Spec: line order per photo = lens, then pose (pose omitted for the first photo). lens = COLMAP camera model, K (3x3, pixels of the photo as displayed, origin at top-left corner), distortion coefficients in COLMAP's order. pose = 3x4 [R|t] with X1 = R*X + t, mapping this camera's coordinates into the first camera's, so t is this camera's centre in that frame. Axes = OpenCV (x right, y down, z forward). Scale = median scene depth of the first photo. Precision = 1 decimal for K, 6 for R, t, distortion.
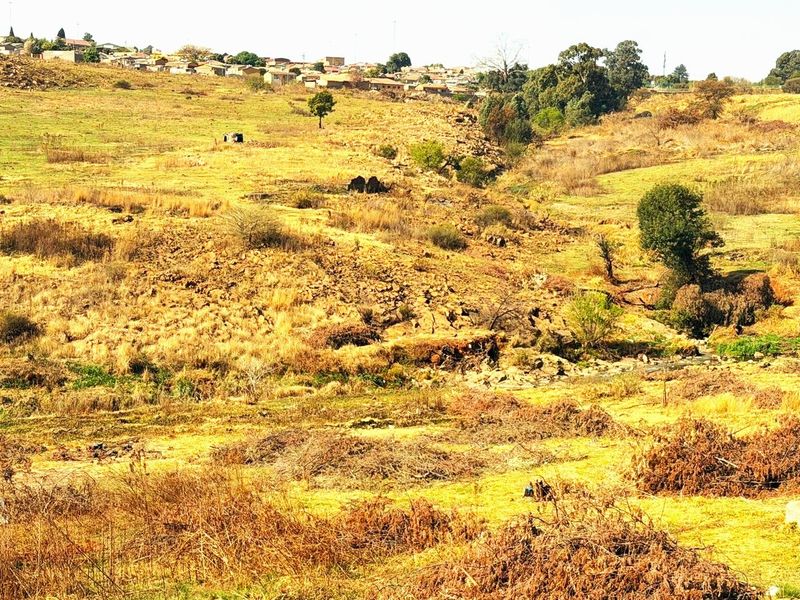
lens RADIAL K [[1395.8, 0, 400.9], [0, 1395.8, 327.8], [0, 0, 1]] dist [0.083000, 0.249630]
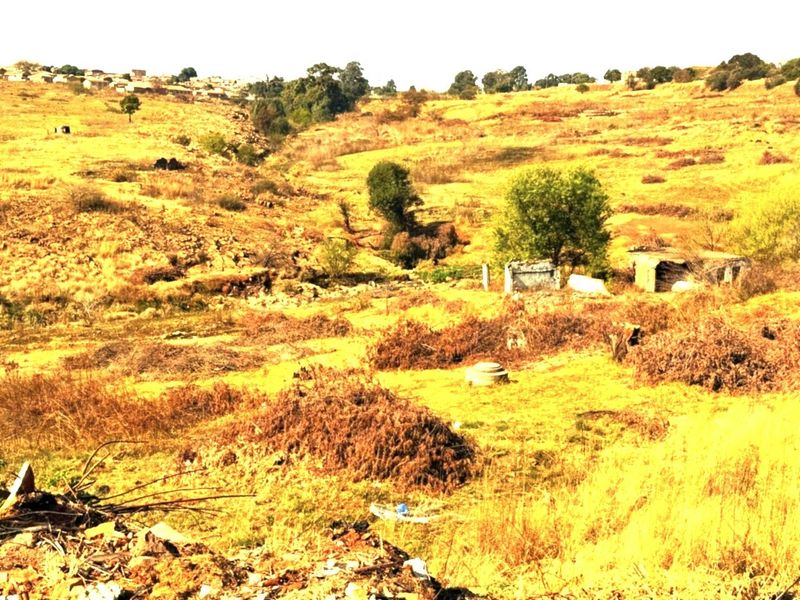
lens RADIAL K [[992.1, 0, 400.0], [0, 992.1, 300.0], [0, 0, 1]] dist [0.171766, -0.355165]
pose [[0.979697, -0.037179, 0.197006, -0.001028], [0.030725, 0.998889, 0.035718, 0.002639], [-0.198115, -0.028940, 0.979751, -0.008653]]
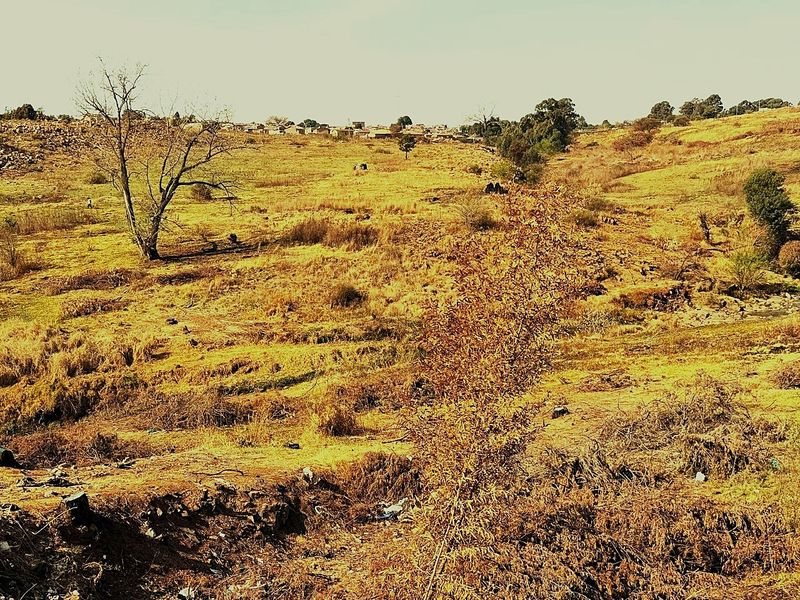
lens RADIAL K [[903.3, 0, 400.0], [0, 903.3, 300.0], [0, 0, 1]] dist [0.129396, -0.341831]
pose [[0.998376, -0.054268, 0.017335, -0.206453], [0.054264, 0.998526, 0.000687, 0.005374], [-0.017347, 0.000255, 0.999849, 0.130315]]
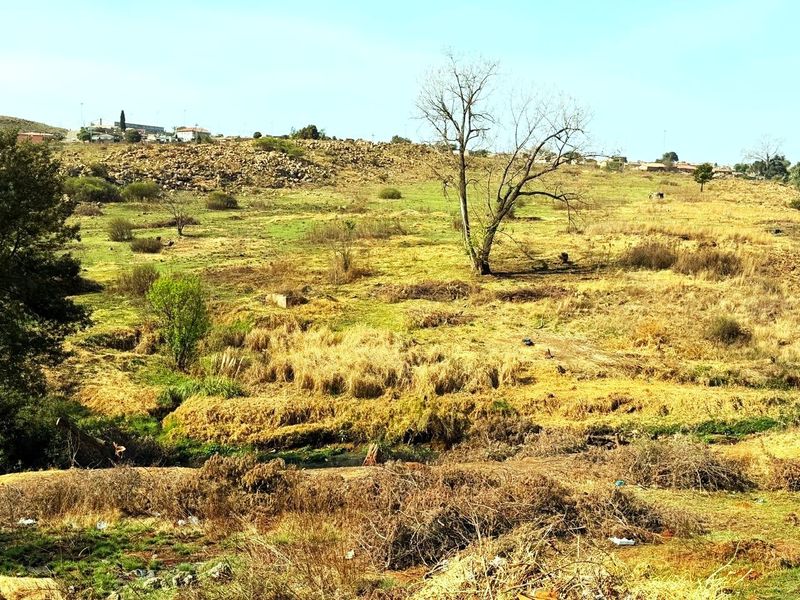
lens RADIAL K [[903.3, 0, 400.0], [0, 903.3, 300.0], [0, 0, 1]] dist [0.129396, -0.341831]
pose [[0.972410, 0.026514, -0.231769, -0.308809], [-0.036494, 0.998577, -0.038879, 0.010665], [0.230408, 0.046264, 0.971994, 0.213466]]
